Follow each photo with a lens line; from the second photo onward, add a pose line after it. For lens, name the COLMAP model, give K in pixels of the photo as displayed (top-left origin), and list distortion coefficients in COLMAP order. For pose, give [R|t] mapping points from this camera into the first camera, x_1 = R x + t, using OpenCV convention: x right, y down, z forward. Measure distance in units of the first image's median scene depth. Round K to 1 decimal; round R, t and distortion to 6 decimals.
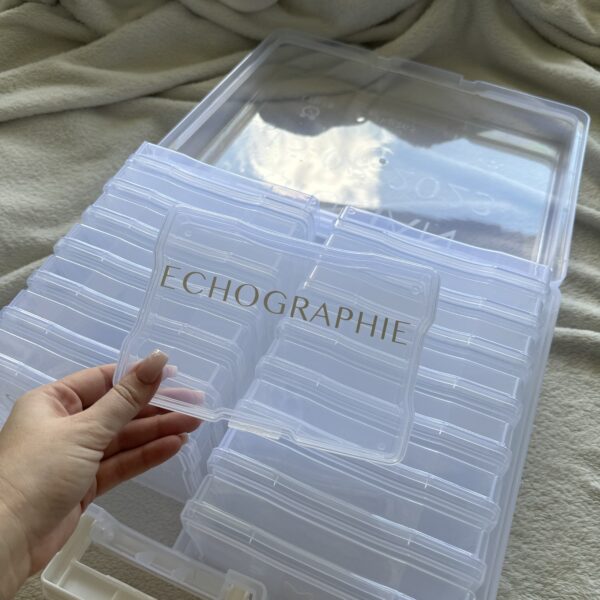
lens RADIAL K [[566.9, 0, 302.9], [0, 566.9, 298.1], [0, 0, 1]] dist [-0.044499, 0.000000]
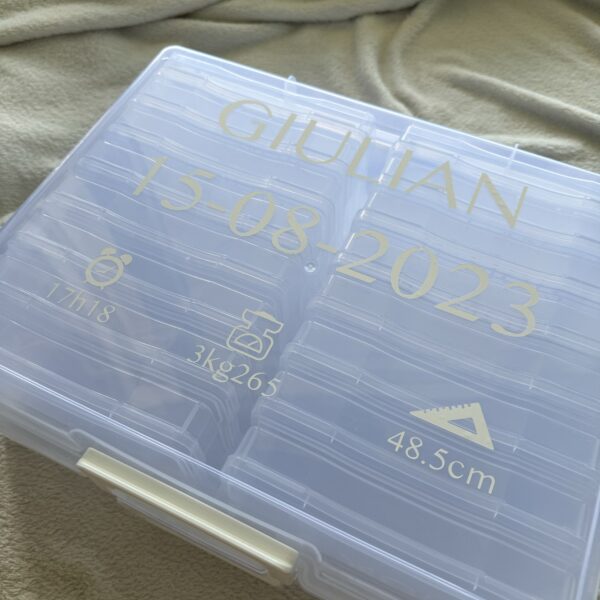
lens RADIAL K [[566.9, 0, 303.8], [0, 566.9, 297.7], [0, 0, 1]] dist [-0.044499, 0.000000]
pose [[0.999248, 0.018859, -0.033871, -0.040596], [-0.016820, 0.998087, 0.059496, 0.039805], [0.034928, -0.058882, 0.997654, 0.103059]]
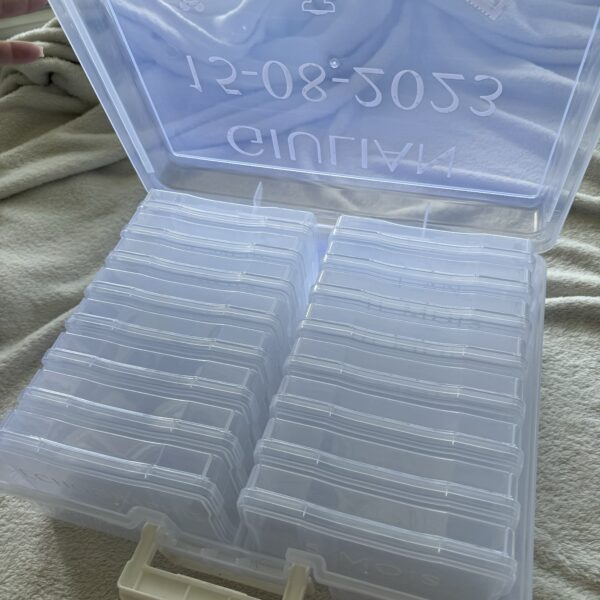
lens RADIAL K [[566.9, 0, 308.3], [0, 566.9, 288.6], [0, 0, 1]] dist [-0.044499, 0.000000]
pose [[0.988117, -0.153365, 0.010171, -0.015720], [0.153672, 0.984456, -0.085043, 0.050851], [0.003030, 0.085595, 0.996325, -0.076415]]
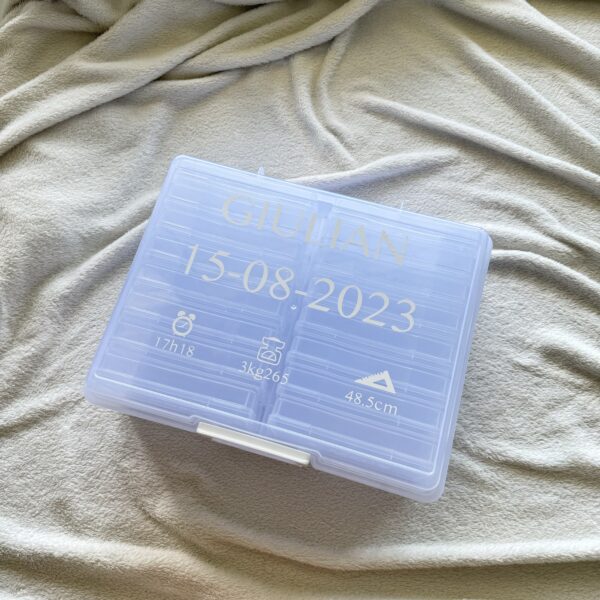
lens RADIAL K [[566.9, 0, 302.0], [0, 566.9, 283.8], [0, 0, 1]] dist [-0.044499, 0.000000]
pose [[0.992094, -0.124838, 0.012826, -0.046446], [0.116699, 0.955314, 0.271582, -0.286182], [-0.046157, -0.267938, 0.962330, -0.331871]]
